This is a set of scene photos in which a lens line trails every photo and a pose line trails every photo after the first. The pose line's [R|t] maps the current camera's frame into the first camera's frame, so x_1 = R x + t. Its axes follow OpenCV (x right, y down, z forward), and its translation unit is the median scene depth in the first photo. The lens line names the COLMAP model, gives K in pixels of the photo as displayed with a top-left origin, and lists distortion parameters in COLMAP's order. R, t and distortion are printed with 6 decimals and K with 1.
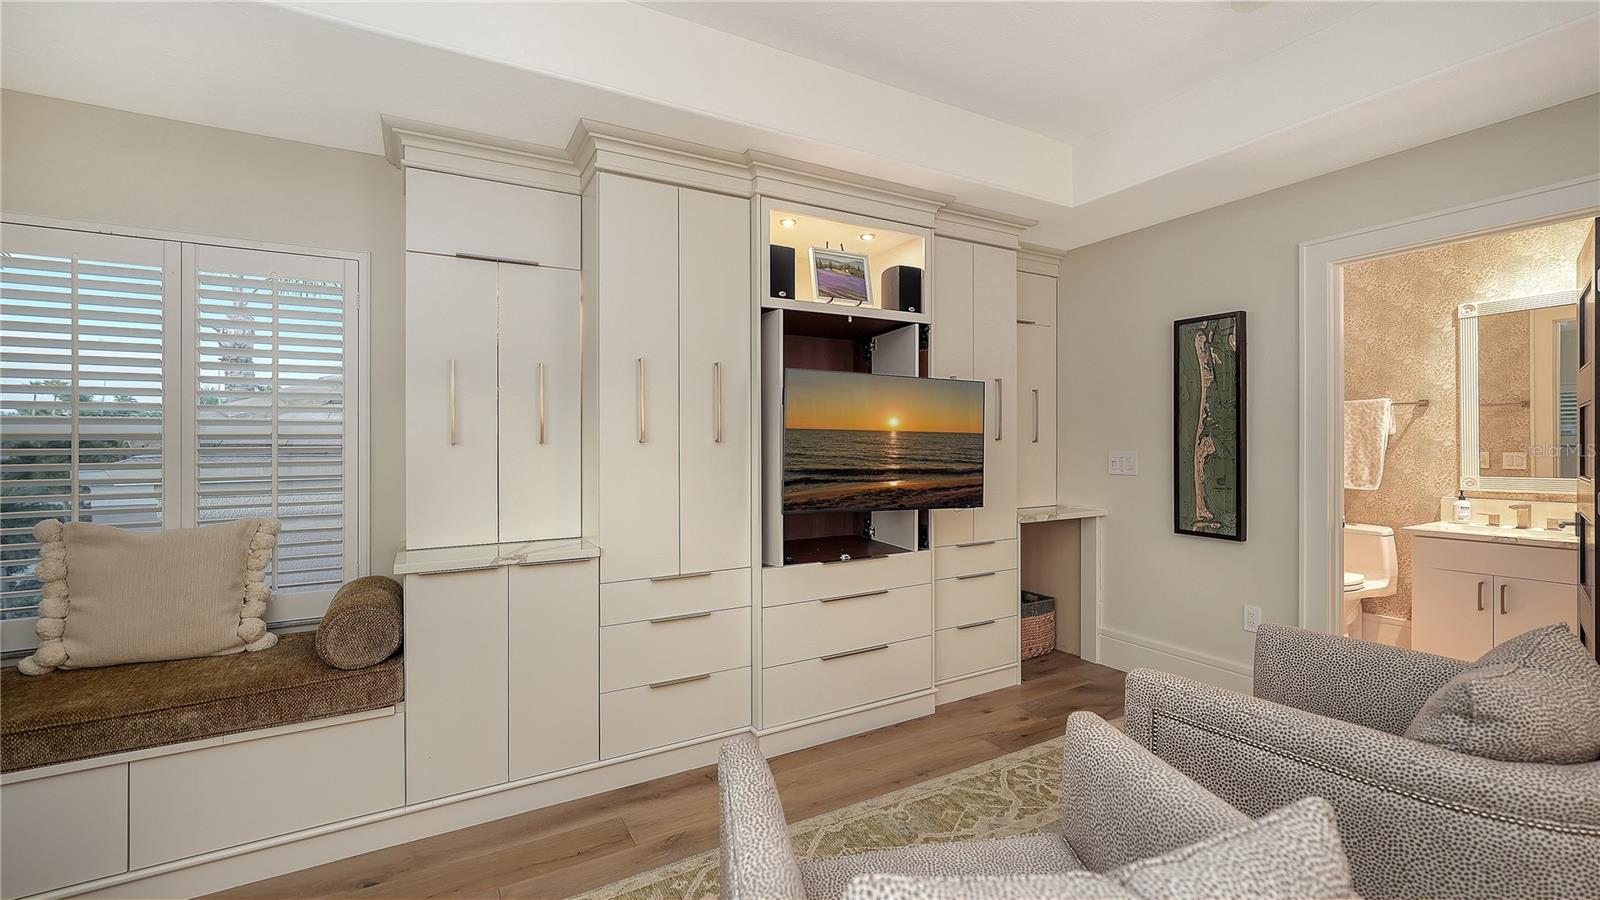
lens RADIAL K [[685.4, 0, 797.3], [0, 685.4, 457.4], [0, 0, 1]] dist [0.004773, 0.000663]
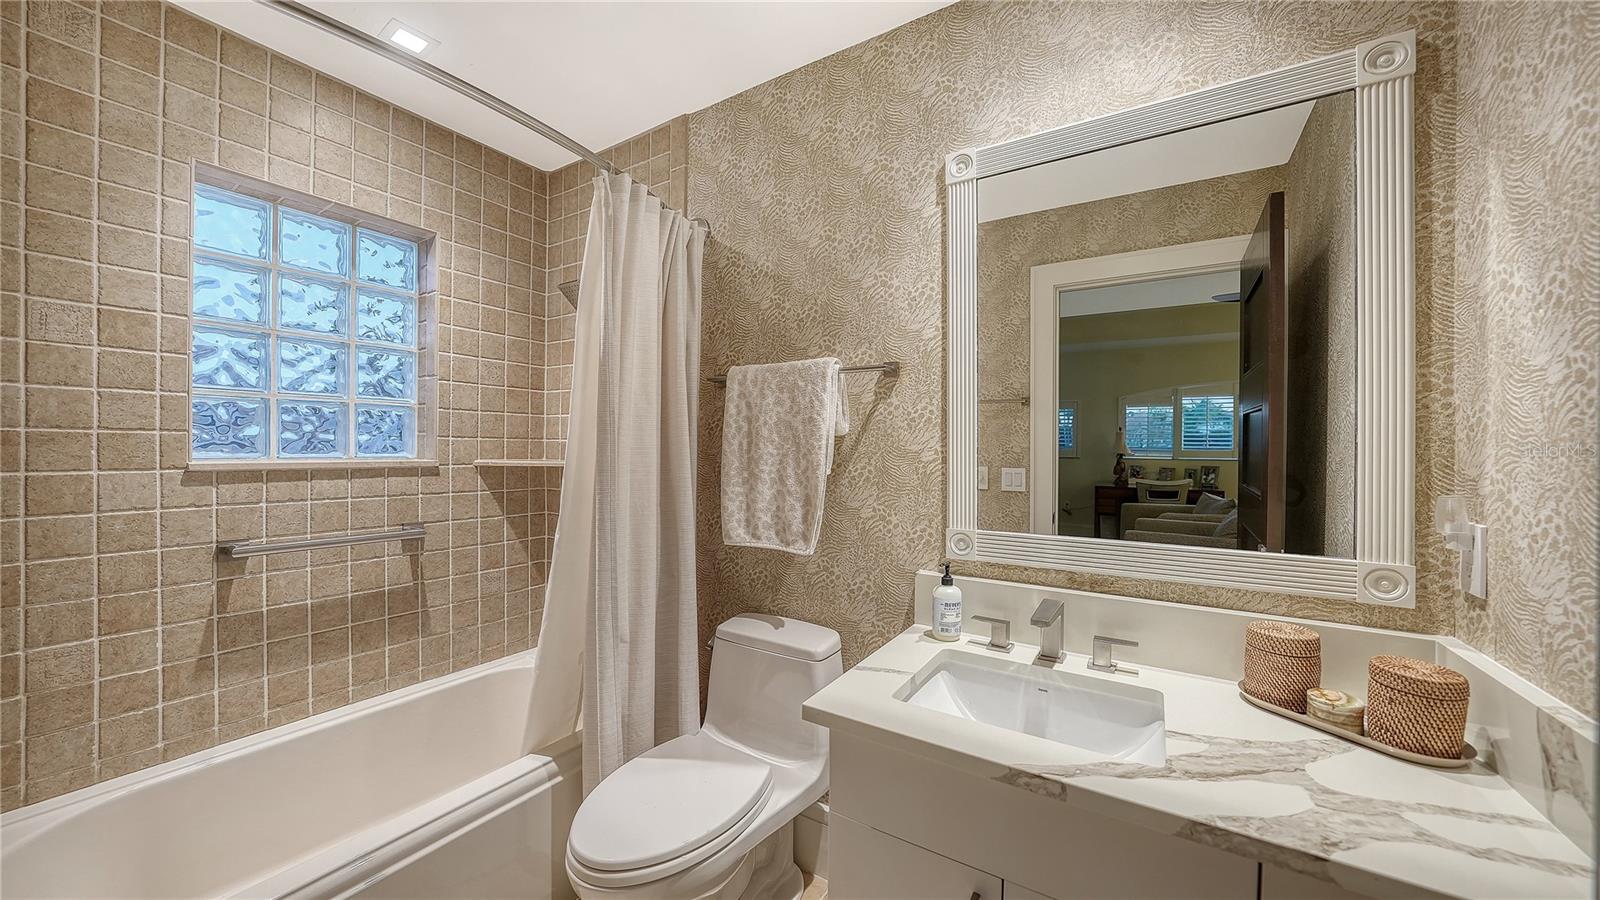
lens RADIAL K [[561.0, 0, 804.6], [0, 561.0, 457.6], [0, 0, 1]] dist [-0.001707, 0.000010]
pose [[0.887284, 0.009710, 0.461122, 0.672535], [-0.008349, 0.999953, -0.004992, -0.015808], [-0.461149, 0.000579, 0.887323, 0.678561]]
